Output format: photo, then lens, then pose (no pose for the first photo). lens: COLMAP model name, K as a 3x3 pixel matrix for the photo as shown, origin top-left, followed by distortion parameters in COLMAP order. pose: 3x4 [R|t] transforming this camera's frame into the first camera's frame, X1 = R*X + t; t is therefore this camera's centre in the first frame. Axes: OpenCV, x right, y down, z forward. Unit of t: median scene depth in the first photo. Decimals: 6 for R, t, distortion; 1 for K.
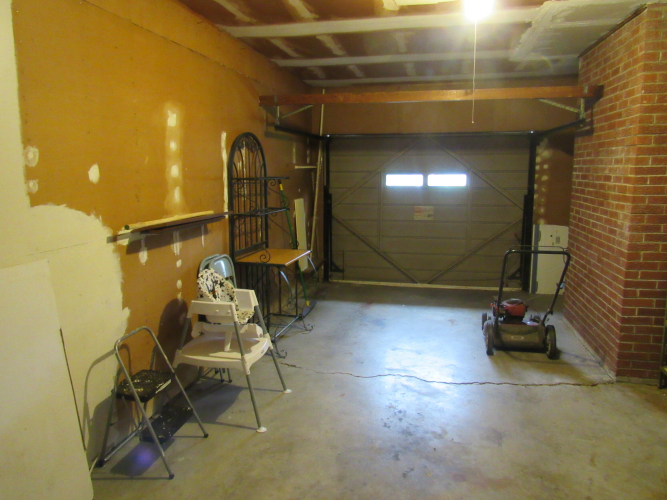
lens RADIAL K [[479.0, 0, 335.8], [0, 479.0, 254.8], [0, 0, 1]] dist [-0.032252, 0.003078]
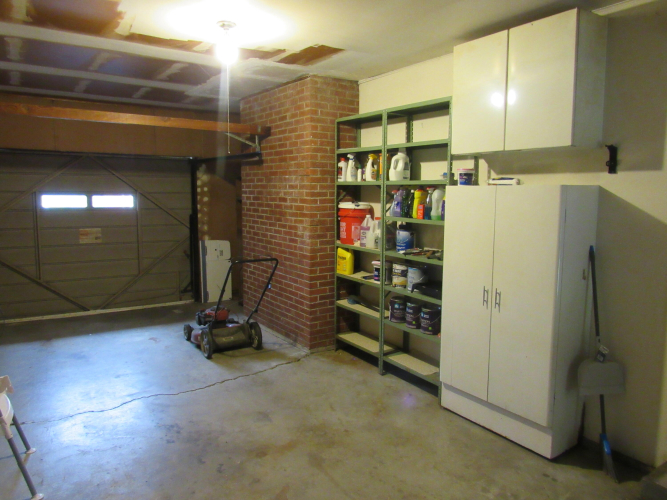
lens RADIAL K [[475.2, 0, 337.8], [0, 475.2, 255.2], [0, 0, 1]] dist [-0.041358, 0.002862]
pose [[0.684593, -0.079143, 0.724616, -0.261506], [0.107962, 0.994133, 0.006580, -0.004003], [-0.720886, 0.073727, 0.689121, 0.016014]]
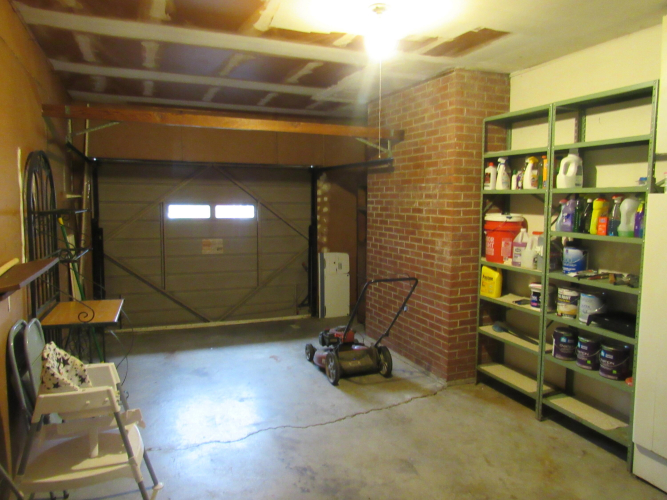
lens RADIAL K [[479.0, 0, 335.8], [0, 479.0, 254.8], [0, 0, 1]] dist [-0.032252, 0.003078]
pose [[0.822727, -0.051536, 0.566096, -0.245677], [0.085830, 0.995726, -0.034091, -0.031119], [-0.561920, 0.076636, 0.823634, 0.157770]]
